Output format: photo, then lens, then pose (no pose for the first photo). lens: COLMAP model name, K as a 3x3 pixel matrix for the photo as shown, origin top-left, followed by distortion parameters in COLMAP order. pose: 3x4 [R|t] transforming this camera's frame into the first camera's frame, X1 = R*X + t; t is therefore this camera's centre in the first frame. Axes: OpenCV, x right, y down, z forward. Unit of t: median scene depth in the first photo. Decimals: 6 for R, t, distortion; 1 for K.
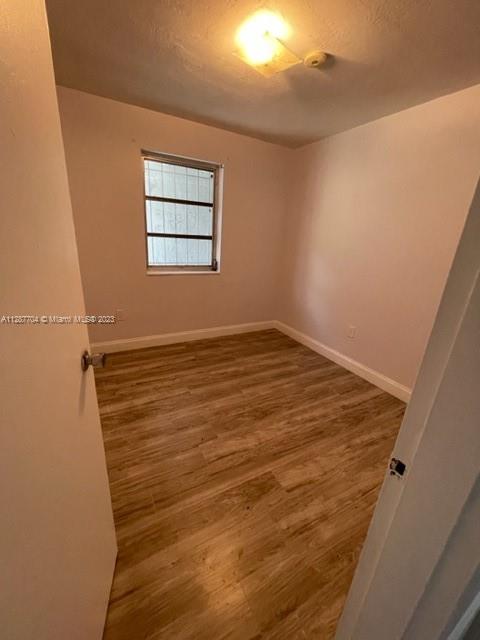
lens RADIAL K [[260.4, 0, 234.4], [0, 260.4, 323.3], [0, 0, 1]] dist [-0.000191, -0.001046]
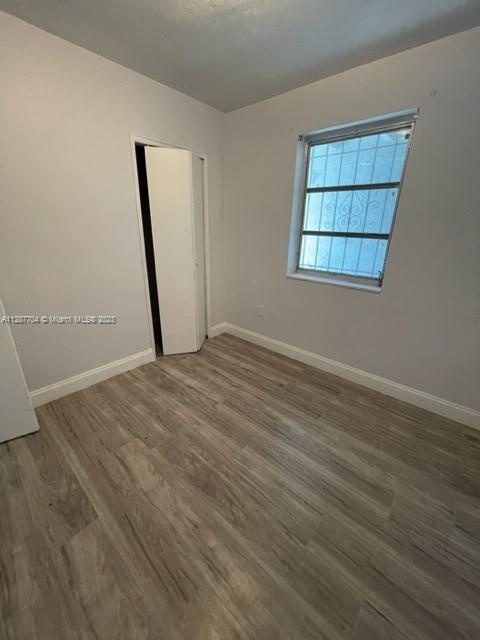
lens RADIAL K [[260.4, 0, 255.4], [0, 260.4, 323.1], [0, 0, 1]] dist [-0.000191, -0.001046]
pose [[0.350997, 0.280347, -0.893424, 0.533678], [-0.314040, 0.934113, 0.169738, -0.167677], [0.882145, 0.220994, 0.415911, 0.609132]]
